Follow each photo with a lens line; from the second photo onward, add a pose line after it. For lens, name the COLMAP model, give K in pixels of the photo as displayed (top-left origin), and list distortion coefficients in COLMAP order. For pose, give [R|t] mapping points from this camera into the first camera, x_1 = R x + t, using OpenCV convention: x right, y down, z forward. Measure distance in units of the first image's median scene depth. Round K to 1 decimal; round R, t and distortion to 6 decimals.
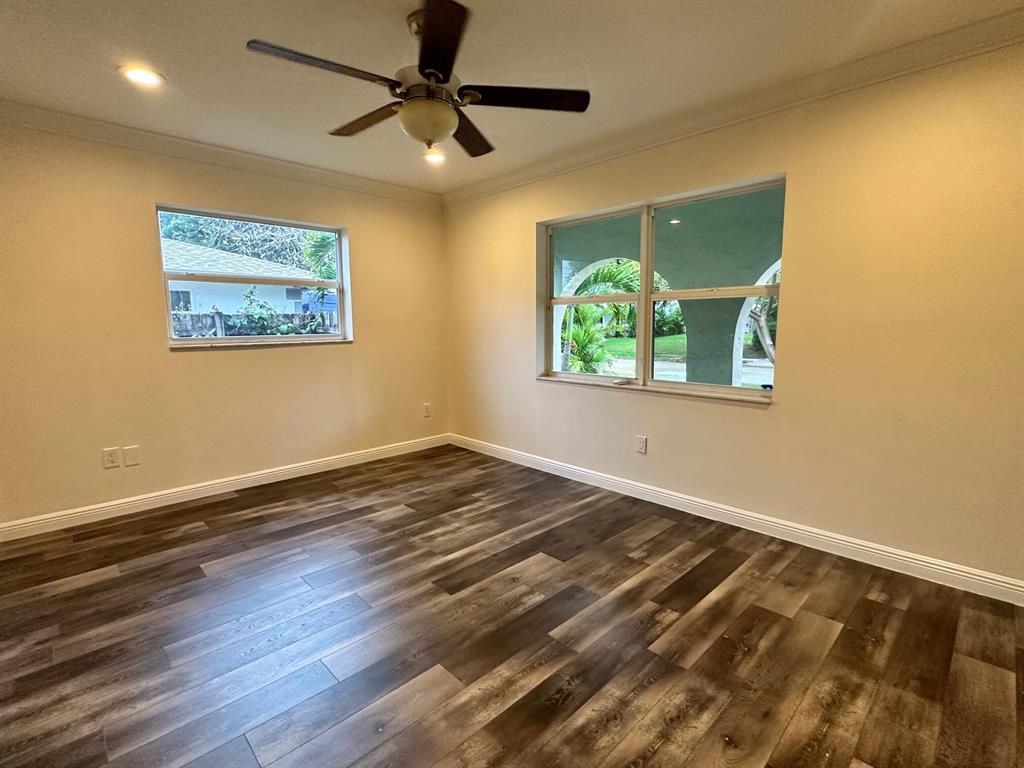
lens RADIAL K [[480.6, 0, 512.2], [0, 480.6, 383.3], [0, 0, 1]] dist [-0.001499, -0.000128]
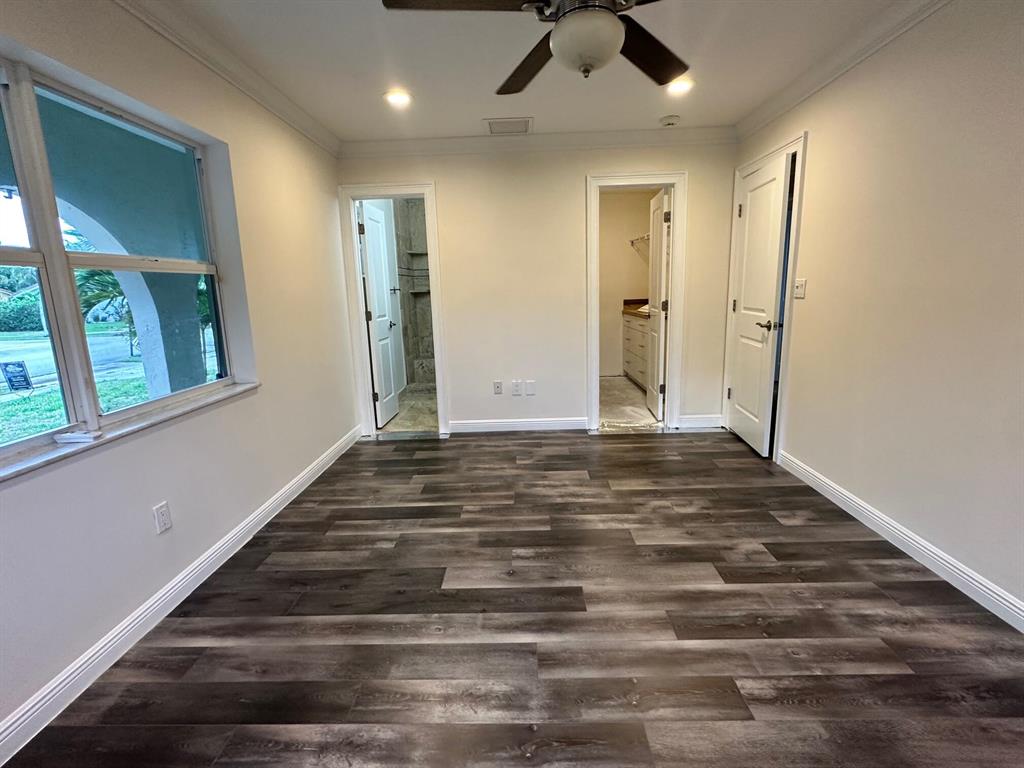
lens RADIAL K [[480.6, 0, 512.5], [0, 480.6, 382.7], [0, 0, 1]] dist [-0.001499, -0.000128]
pose [[-0.695295, -0.109981, 0.710260, -0.627649], [0.124919, 0.954689, 0.270117, -0.197232], [-0.707785, 0.276536, -0.650052, 1.531509]]
